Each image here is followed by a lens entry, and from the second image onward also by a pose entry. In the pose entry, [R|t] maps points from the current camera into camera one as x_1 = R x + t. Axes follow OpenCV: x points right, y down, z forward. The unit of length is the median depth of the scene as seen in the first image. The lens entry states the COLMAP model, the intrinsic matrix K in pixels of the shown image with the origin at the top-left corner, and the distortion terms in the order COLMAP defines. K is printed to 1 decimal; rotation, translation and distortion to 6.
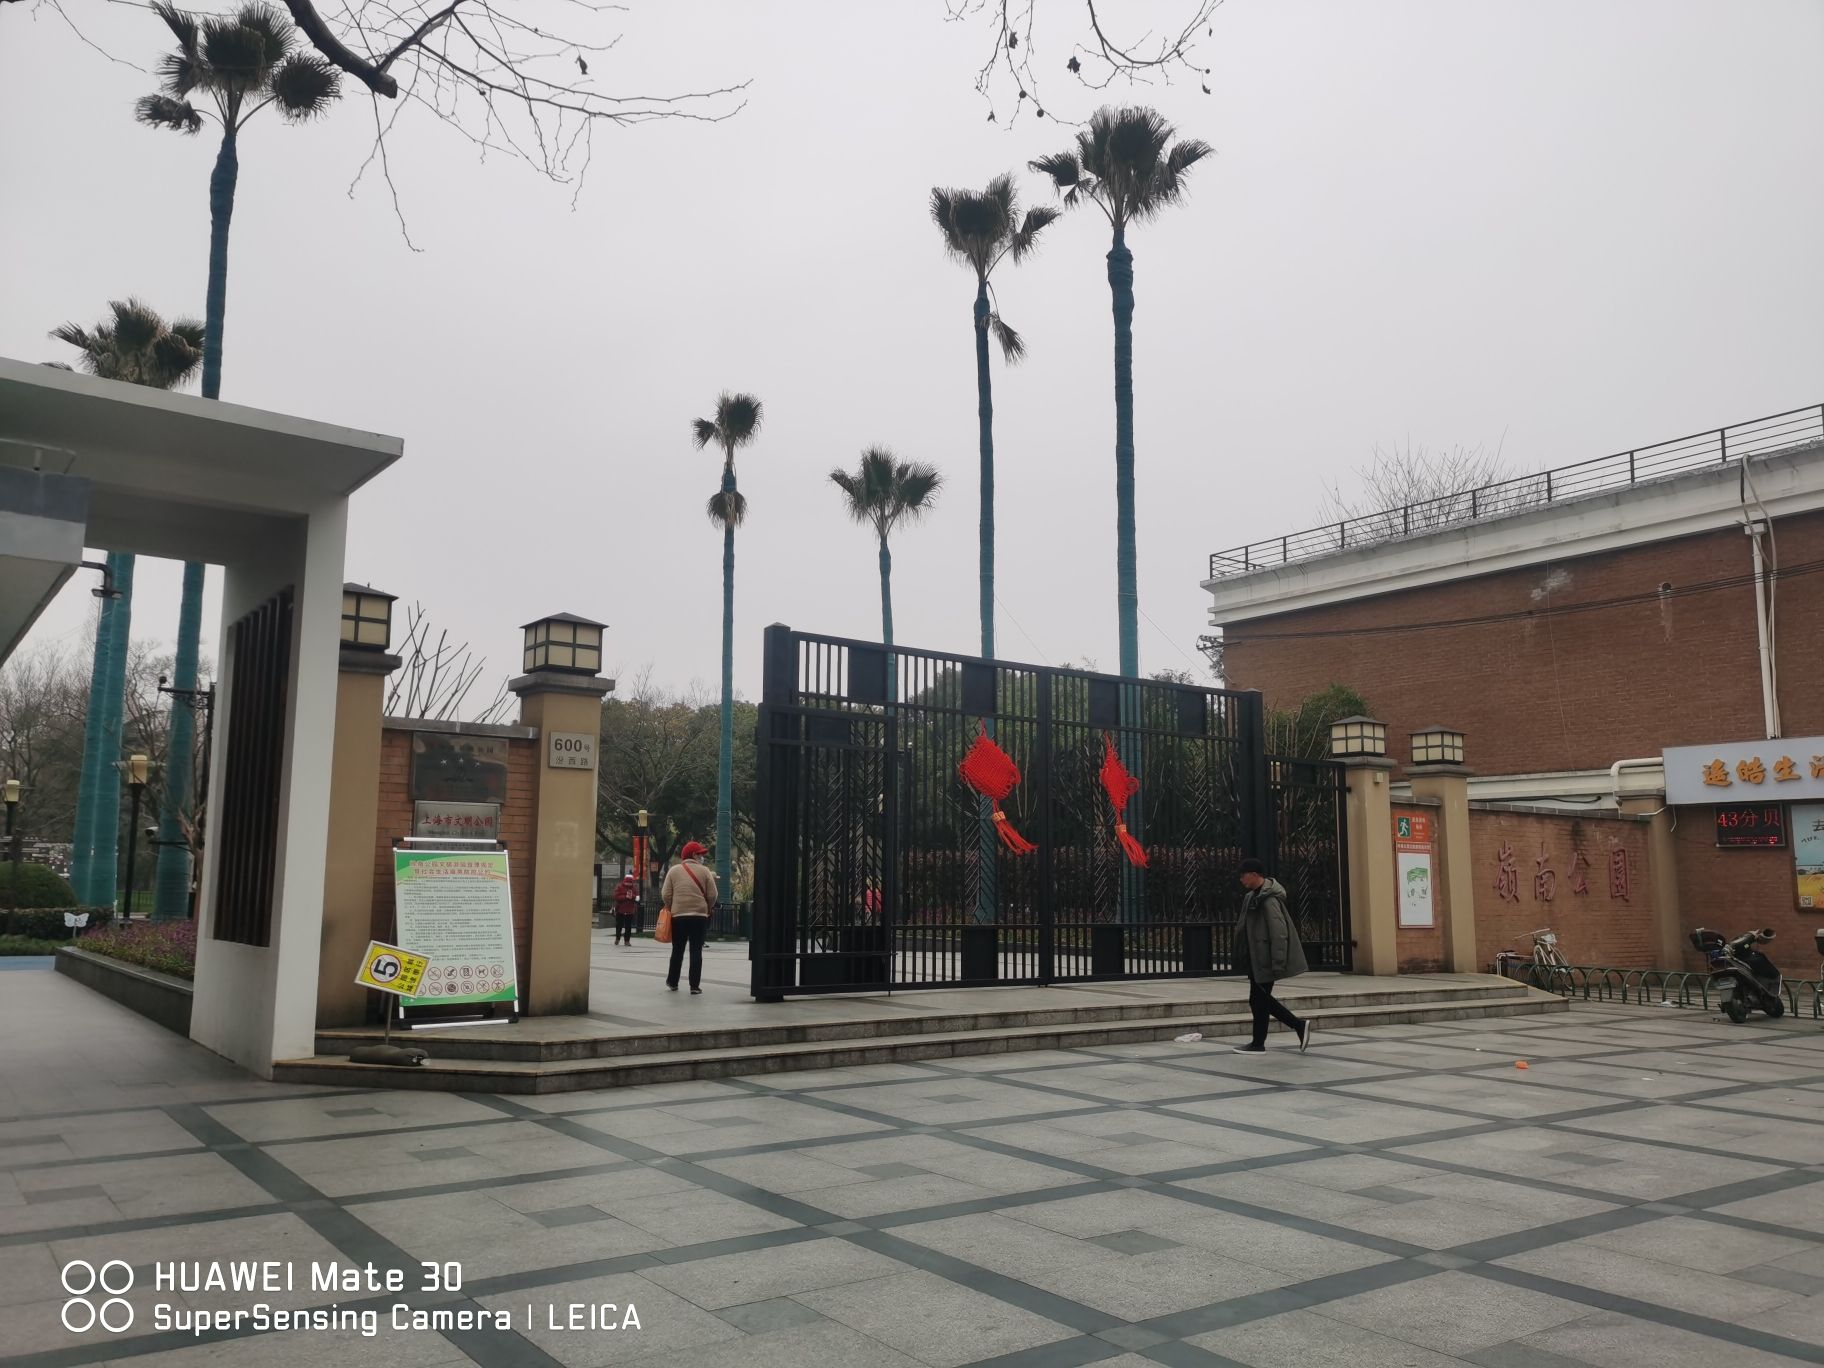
lens RADIAL K [[1414.1, 0, 912.5], [0, 1414.1, 689.5], [0, 0, 1]] dist [0.047892, -0.021227]
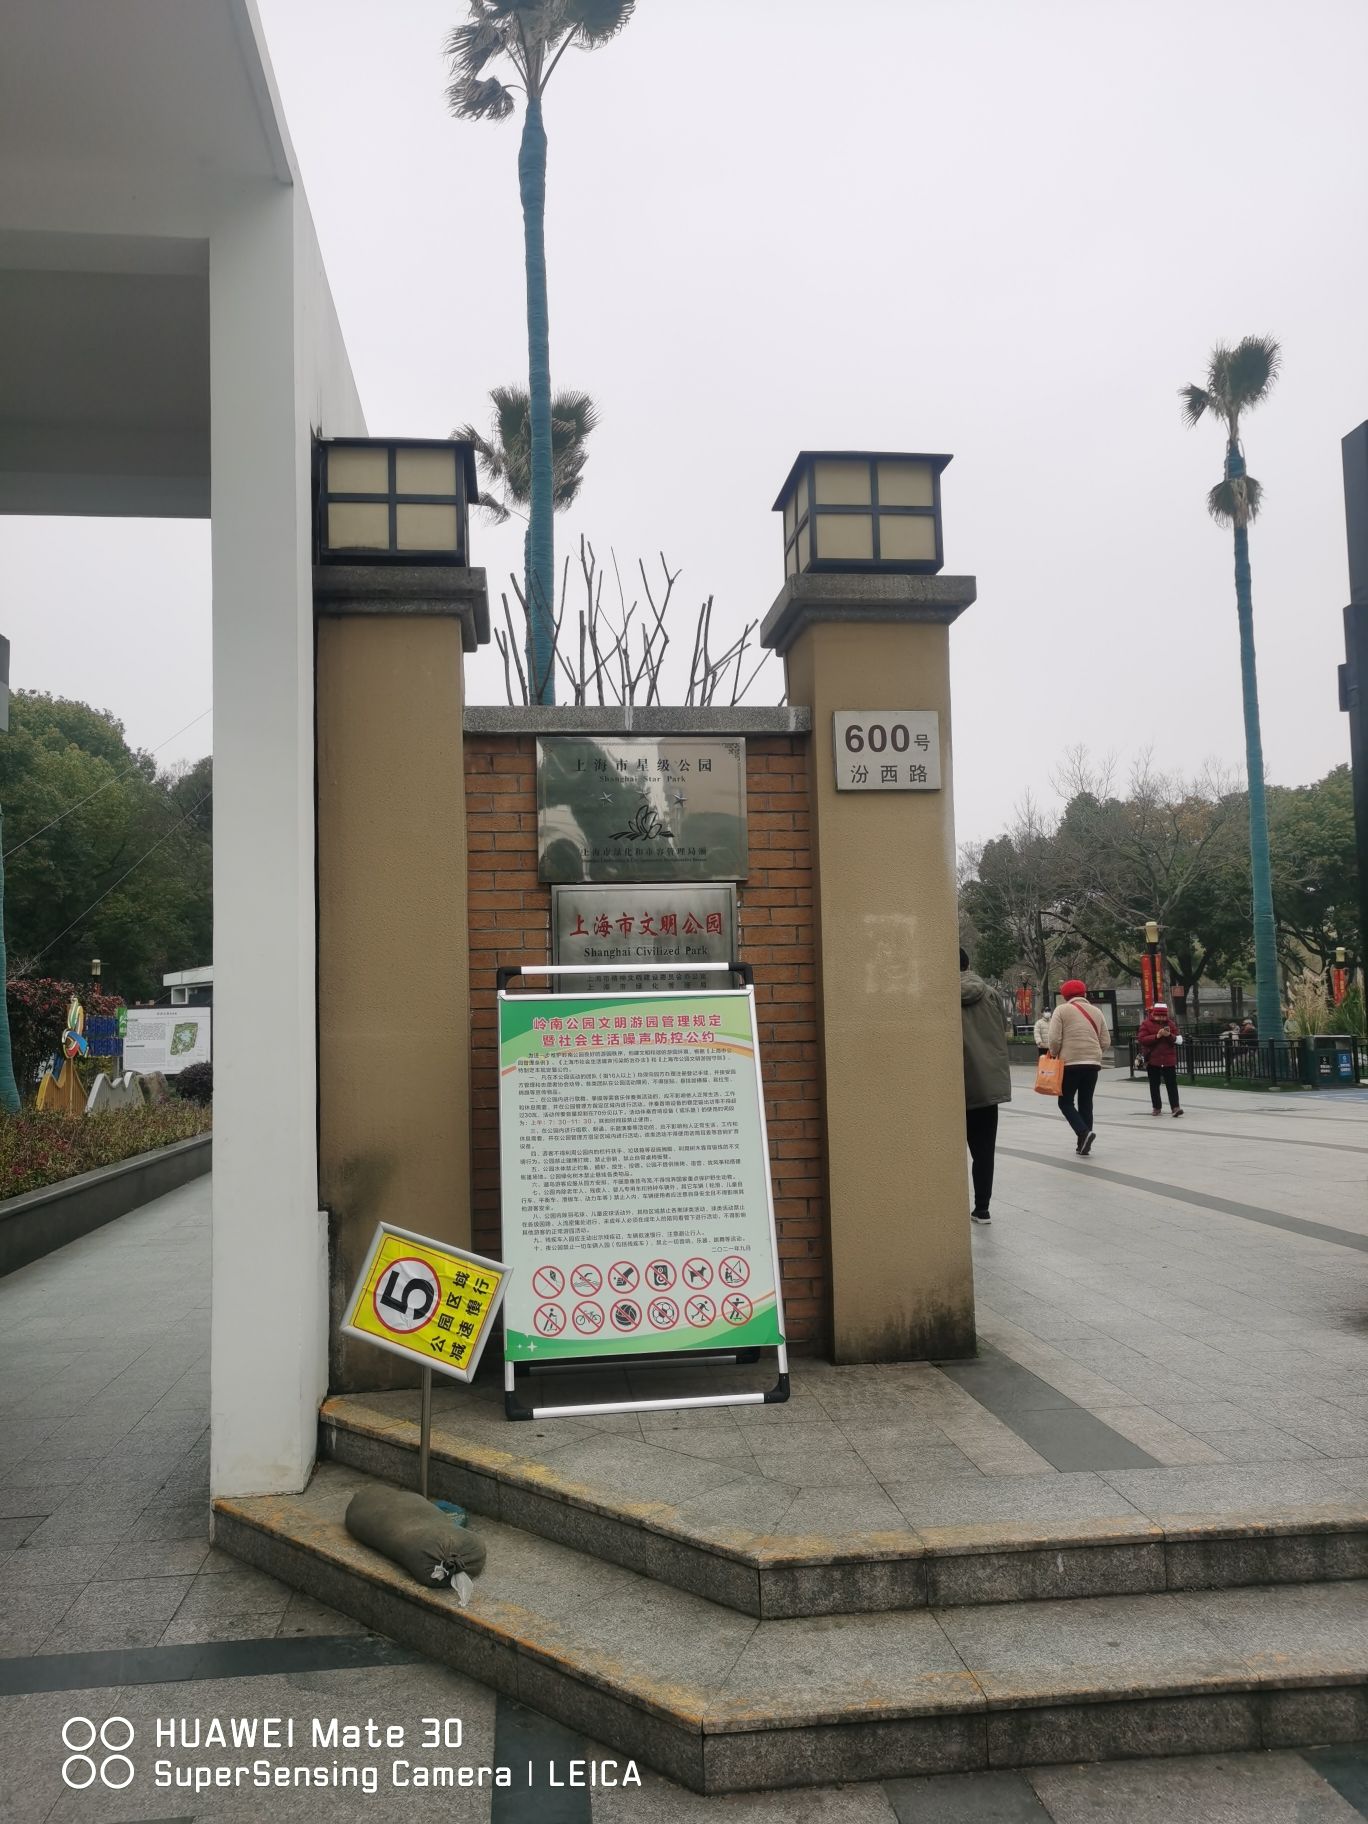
lens RADIAL K [[1414.1, 0, 676.1], [0, 1414.1, 920.4], [0, 0, 1]] dist [0.047892, -0.021227]
pose [[0.865573, -0.066074, -0.496405, -0.084665], [0.101830, 0.993771, 0.045283, 0.068273], [0.490320, -0.089745, 0.866909, 0.587454]]
